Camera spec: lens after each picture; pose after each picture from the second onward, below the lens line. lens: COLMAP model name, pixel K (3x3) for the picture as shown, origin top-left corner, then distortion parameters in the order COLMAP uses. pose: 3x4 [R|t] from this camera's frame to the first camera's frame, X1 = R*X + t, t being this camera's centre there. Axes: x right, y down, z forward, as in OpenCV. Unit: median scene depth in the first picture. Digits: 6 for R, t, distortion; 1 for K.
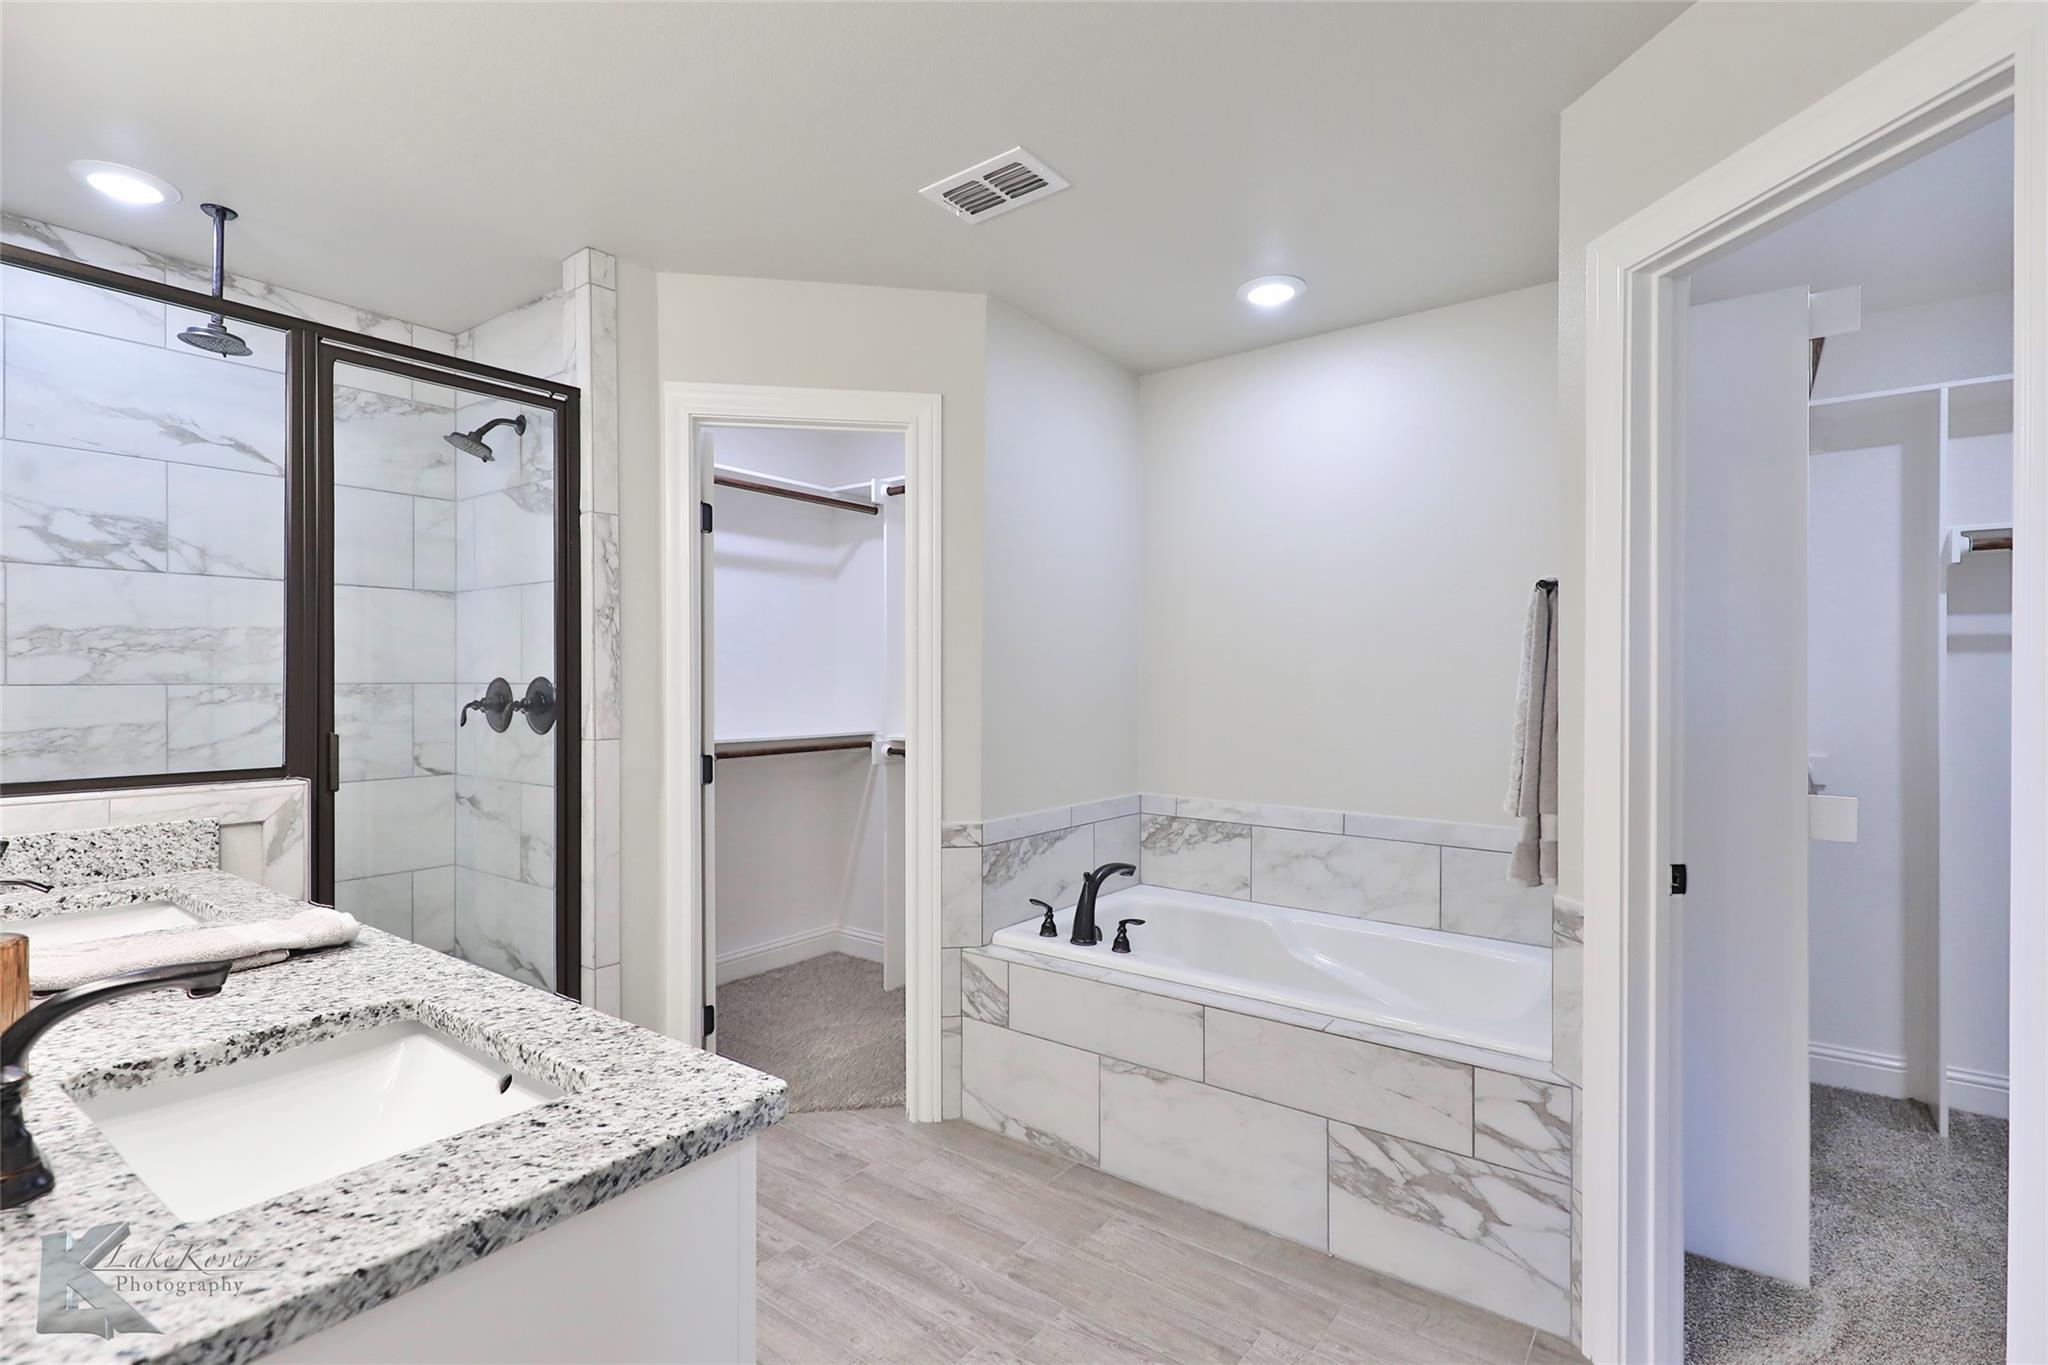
lens RADIAL K [[983.6, 0, 1016.1], [0, 983.6, 677.6], [0, 0, 1]] dist [0.021981, -0.009880]
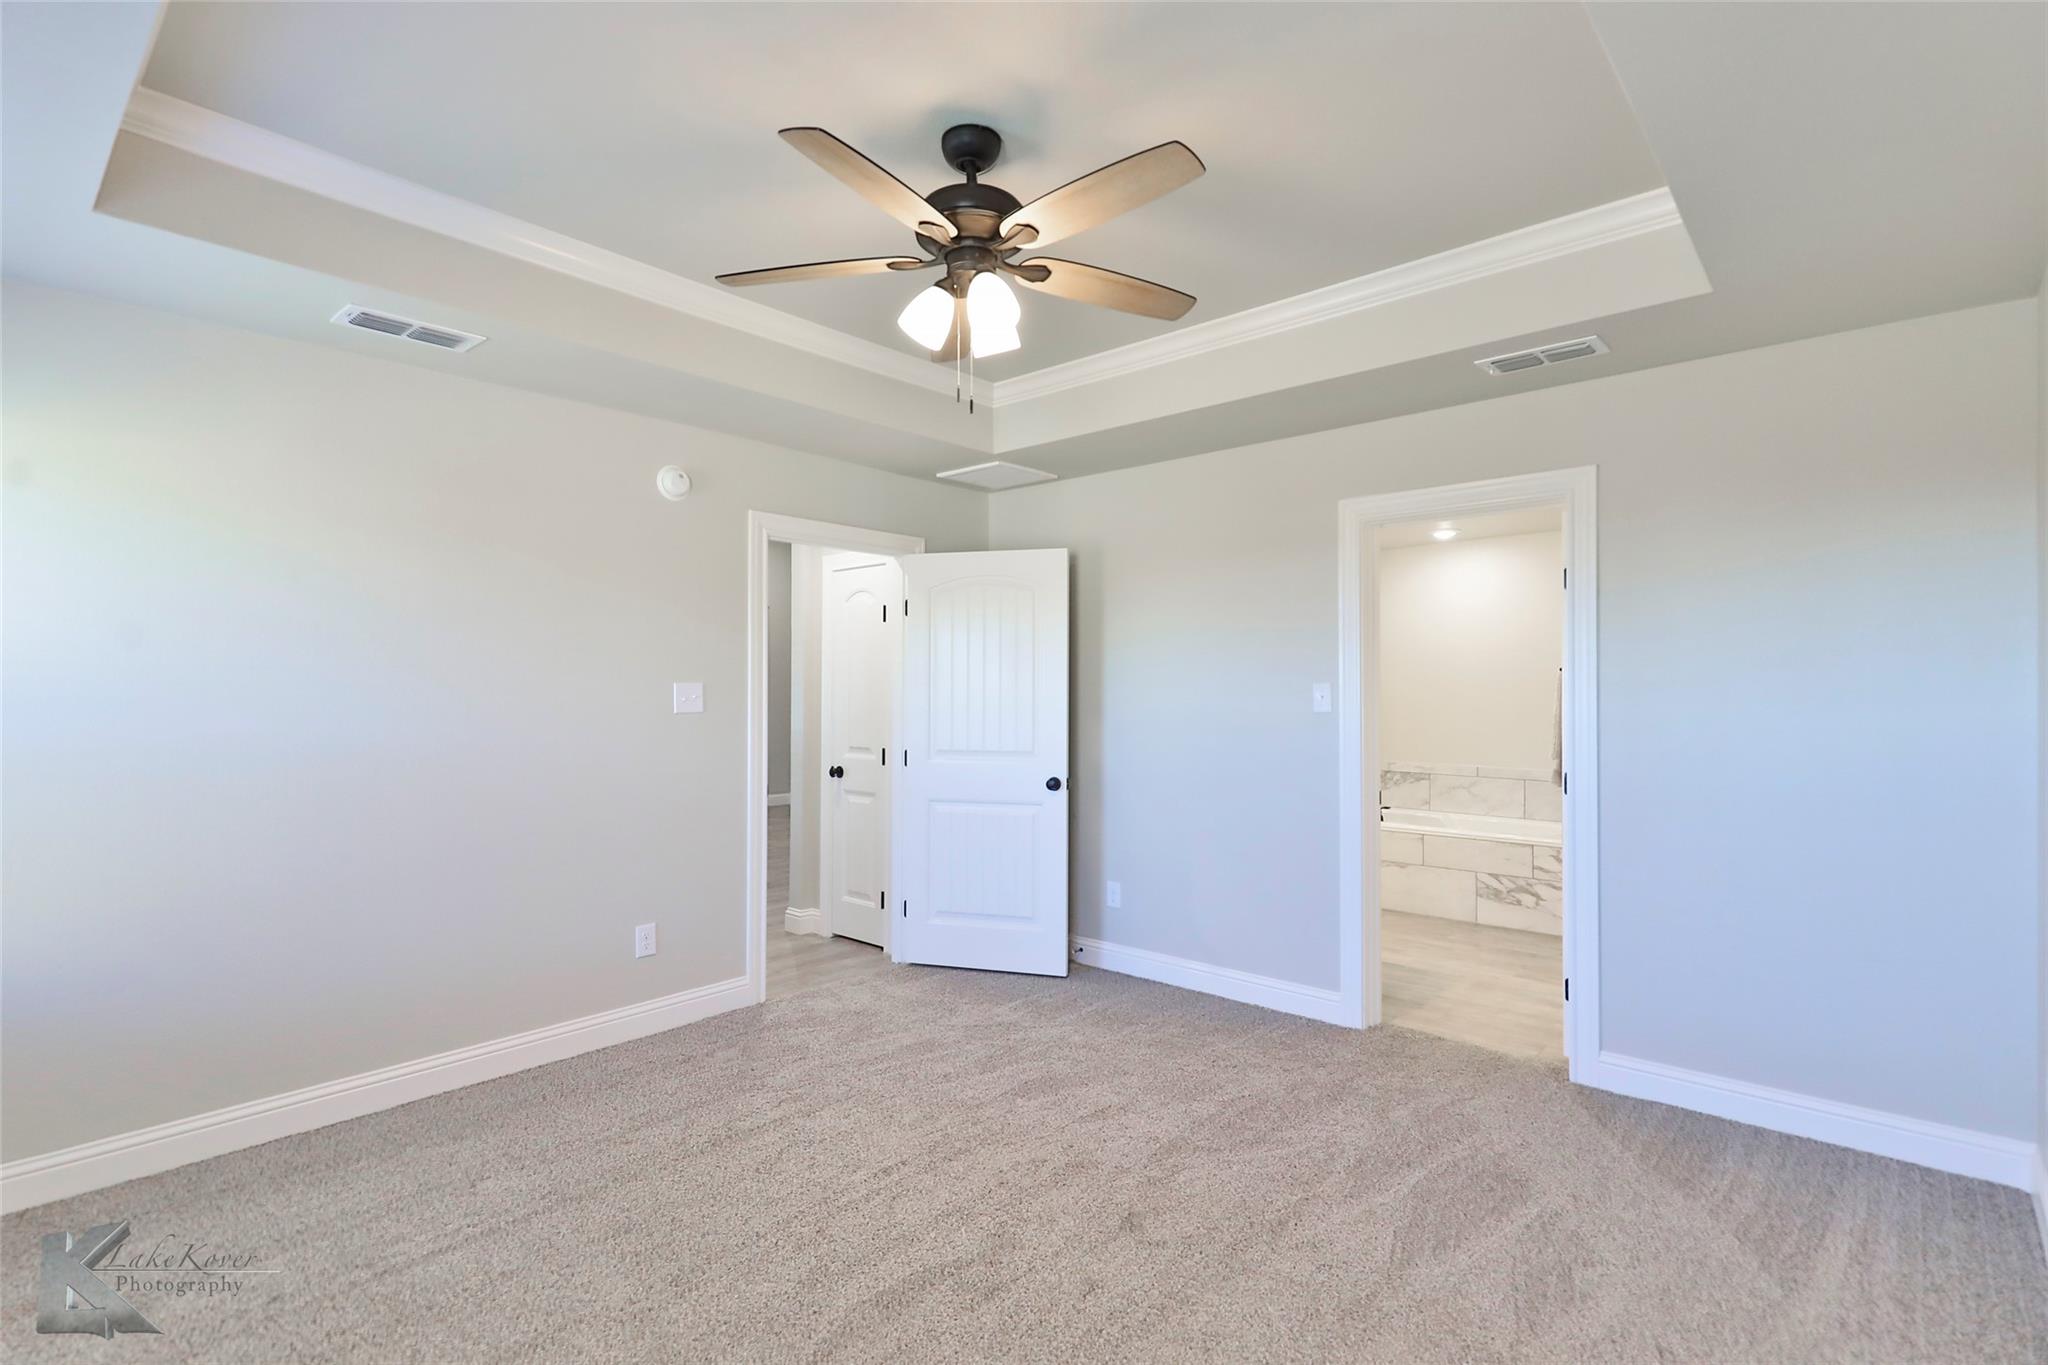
lens RADIAL K [[983.6, 0, 1017.7], [0, 983.6, 687.5], [0, 0, 1]] dist [0.021981, -0.009880]
pose [[0.996219, 0.000818, -0.086878, -0.572257], [-0.001439, 0.999974, -0.007088, -0.019018], [0.086870, 0.007186, 0.996194, -1.470265]]
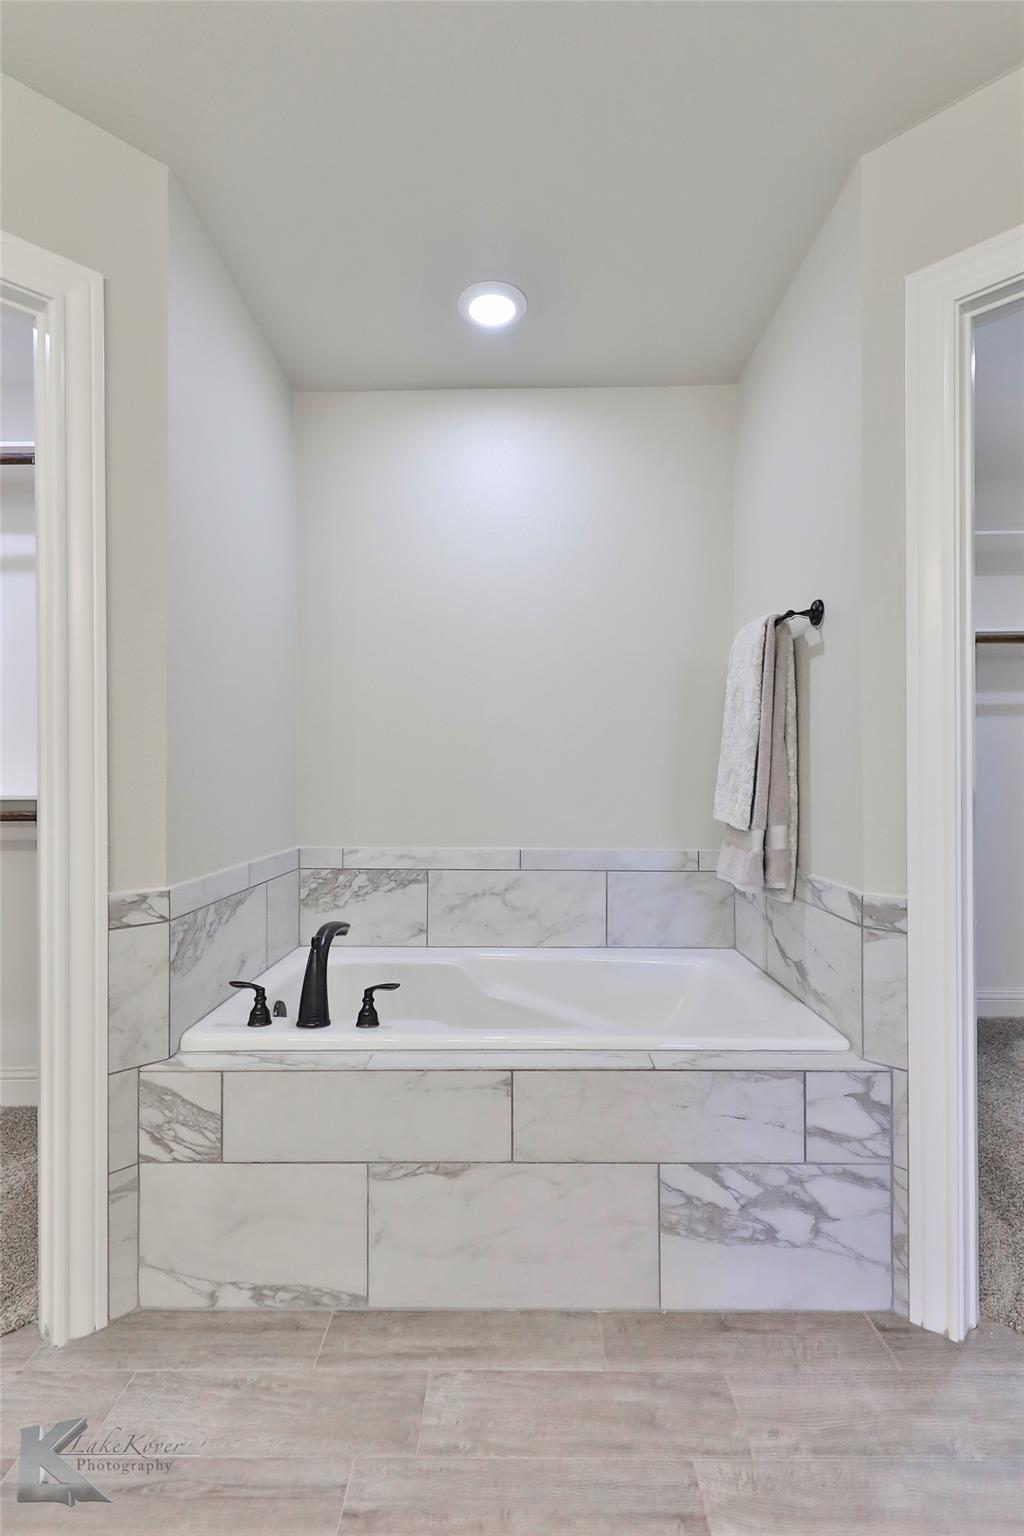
lens RADIAL K [[760.0, 0, 525.0], [0, 760.0, 772.7], [0, 0, 1]] dist [0.020676, -0.006938]
pose [[0.799630, -0.001996, 0.600490, -0.182027], [0.003198, 0.999994, -0.000934, 0.070039], [-0.600485, 0.002667, 0.799632, 0.432803]]
